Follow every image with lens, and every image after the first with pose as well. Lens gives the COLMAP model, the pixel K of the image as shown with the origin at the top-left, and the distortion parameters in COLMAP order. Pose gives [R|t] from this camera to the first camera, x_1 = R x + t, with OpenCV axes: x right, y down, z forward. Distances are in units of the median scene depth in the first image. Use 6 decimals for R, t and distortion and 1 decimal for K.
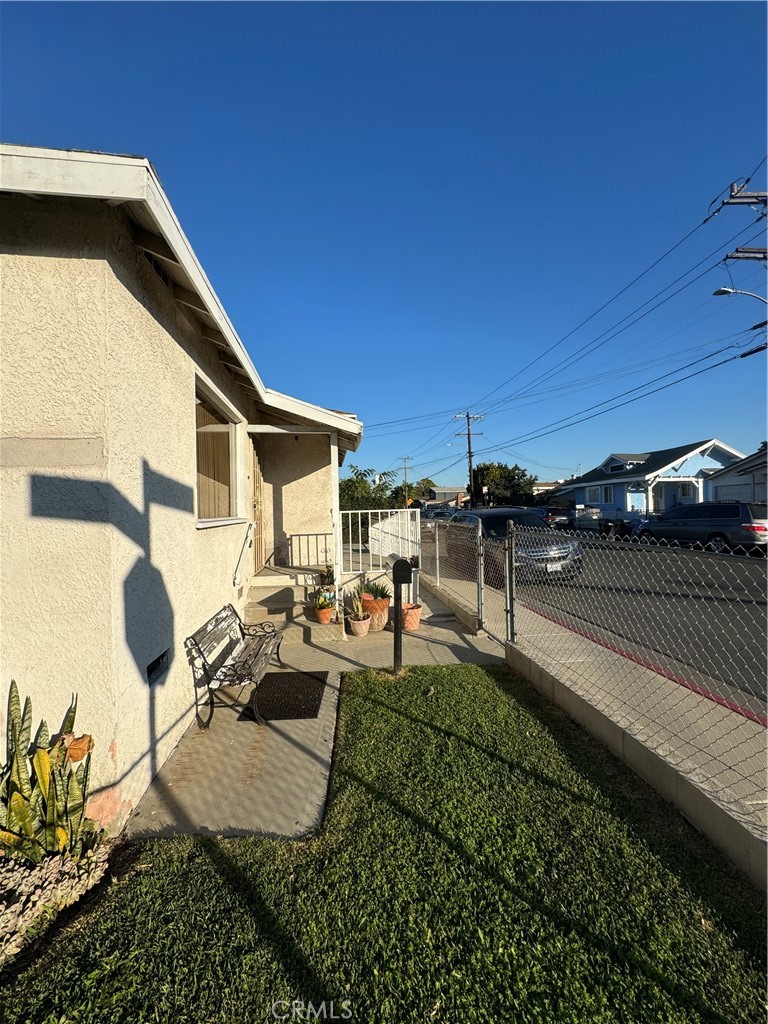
lens RADIAL K [[410.7, 0, 382.3], [0, 410.7, 508.0], [0, 0, 1]] dist [-0.001940, 0.000118]
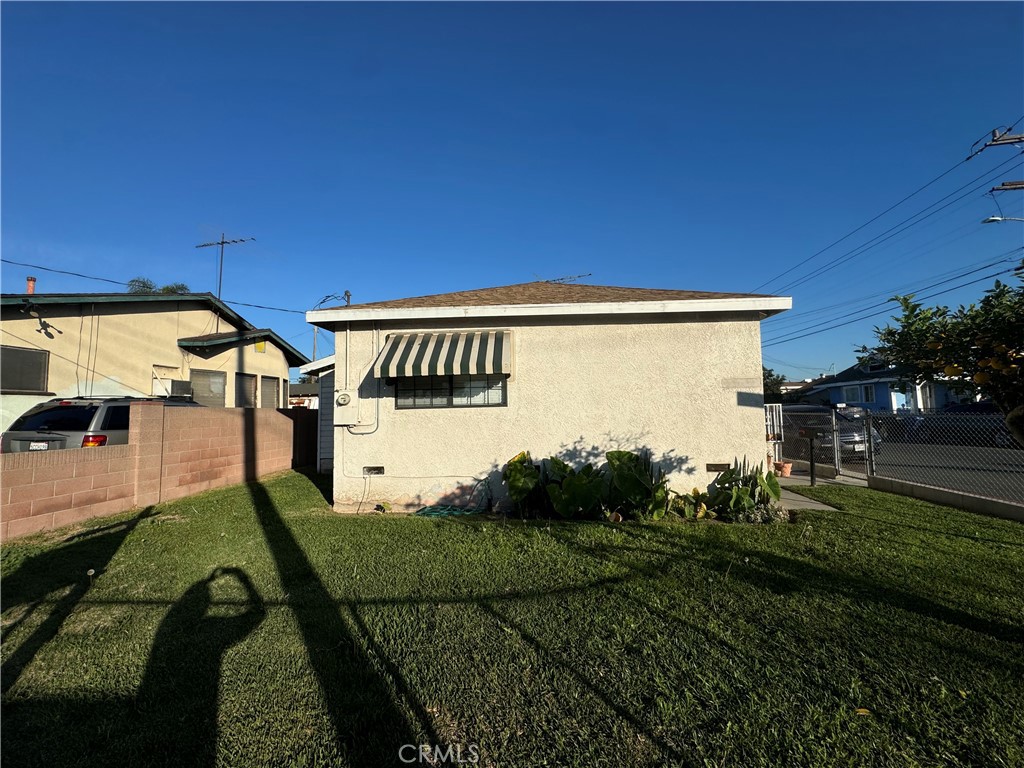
lens RADIAL K [[407.1, 0, 512.0], [0, 407.1, 384.0], [0, 0, 1]] dist [-0.008060, 0.000259]
pose [[0.981600, -0.009723, -0.190699, -0.710815], [-0.001514, 0.998275, -0.058692, 0.018921], [0.190941, 0.057901, 0.979892, -0.857240]]
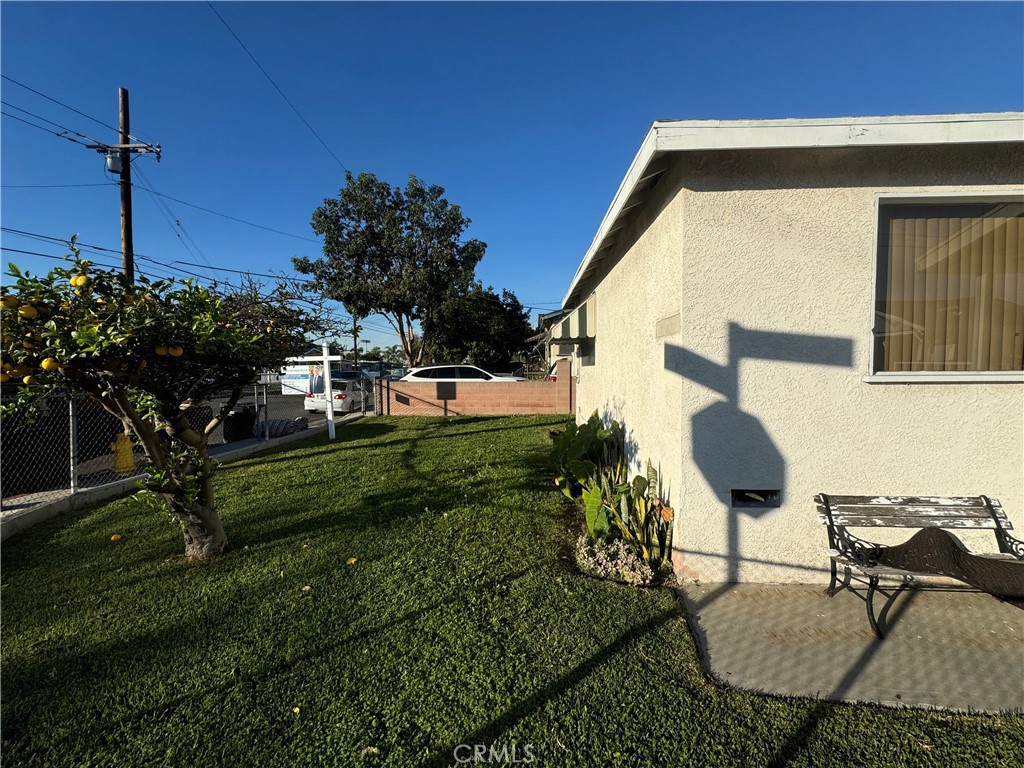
lens RADIAL K [[407.1, 0, 512.0], [0, 407.1, 384.0], [0, 0, 1]] dist [-0.008060, 0.000259]
pose [[-0.176459, 0.063714, -0.982244, 0.318405], [0.013300, 0.997966, 0.062344, -0.008401], [0.984218, -0.002063, -0.176948, 0.247024]]
